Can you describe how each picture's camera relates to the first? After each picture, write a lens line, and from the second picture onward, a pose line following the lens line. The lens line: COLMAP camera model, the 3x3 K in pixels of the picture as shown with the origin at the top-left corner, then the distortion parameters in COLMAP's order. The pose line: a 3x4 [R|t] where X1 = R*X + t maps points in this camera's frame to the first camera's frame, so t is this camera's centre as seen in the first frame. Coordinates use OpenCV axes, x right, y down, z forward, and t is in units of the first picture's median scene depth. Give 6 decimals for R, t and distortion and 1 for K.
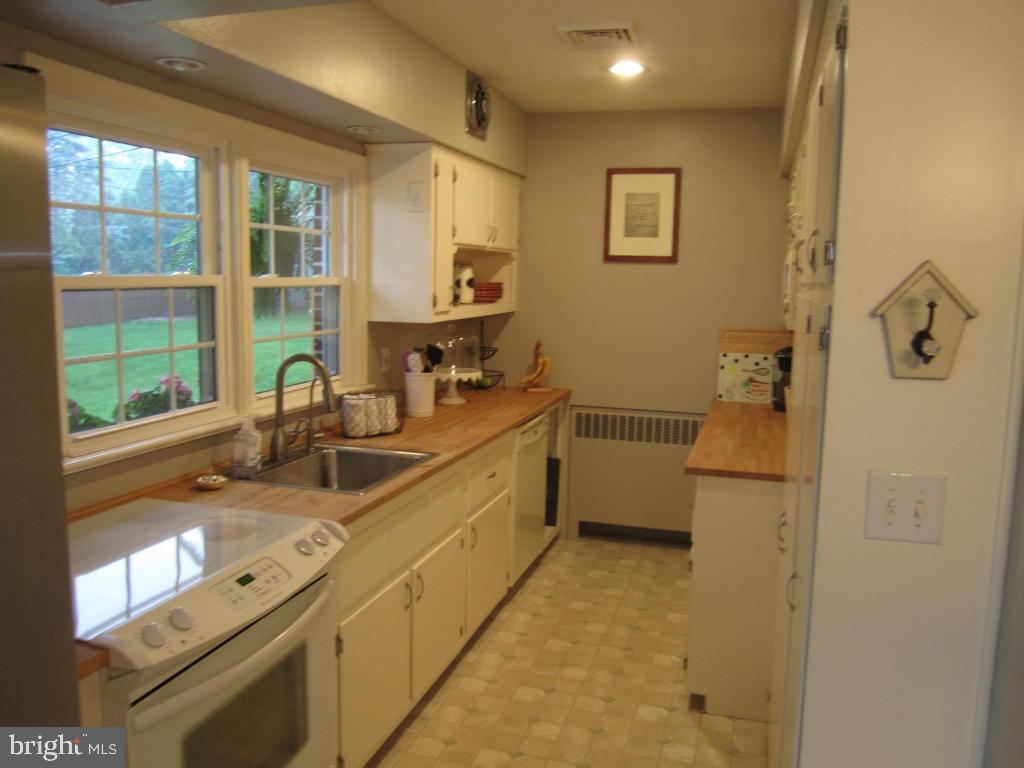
lens RADIAL K [[835.1, 0, 514.7], [0, 835.1, 379.7], [0, 0, 1]] dist [-0.077464, 0.035999]
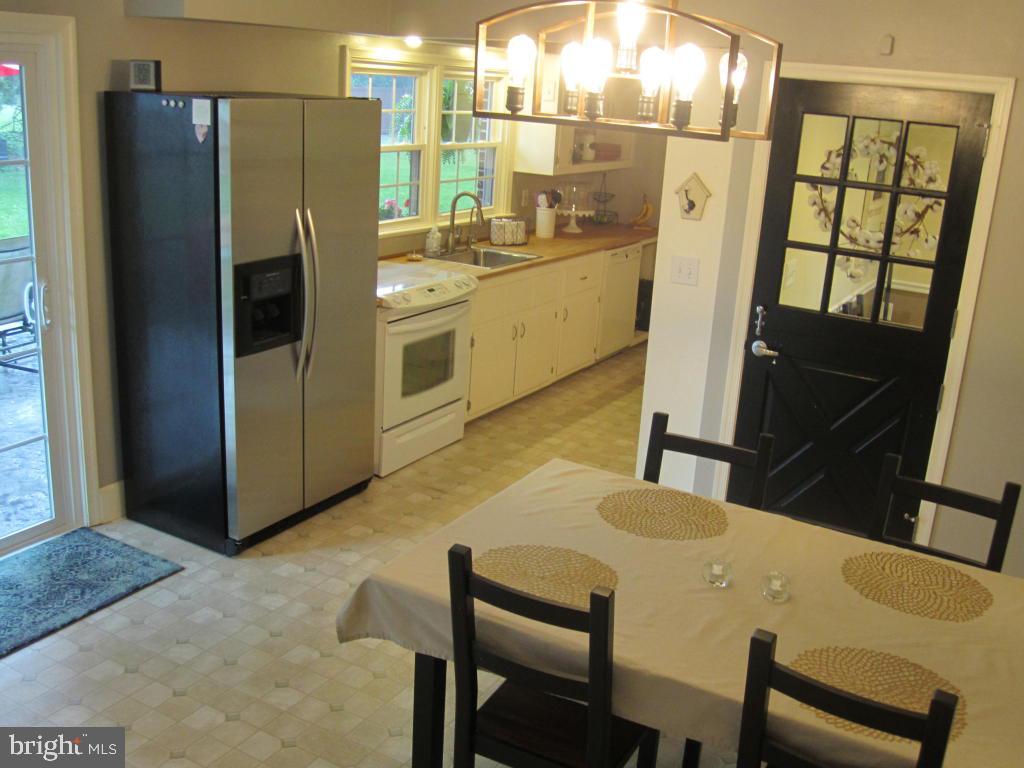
lens RADIAL K [[994.6, 0, 512.0], [0, 994.6, 384.0], [0, 0, 1]] dist [-0.075299, 0.003838]
pose [[0.971887, 0.103001, -0.211722, 0.277467], [-0.067898, 0.983641, 0.166854, 0.010858], [0.225445, -0.147788, 0.962981, -0.906998]]
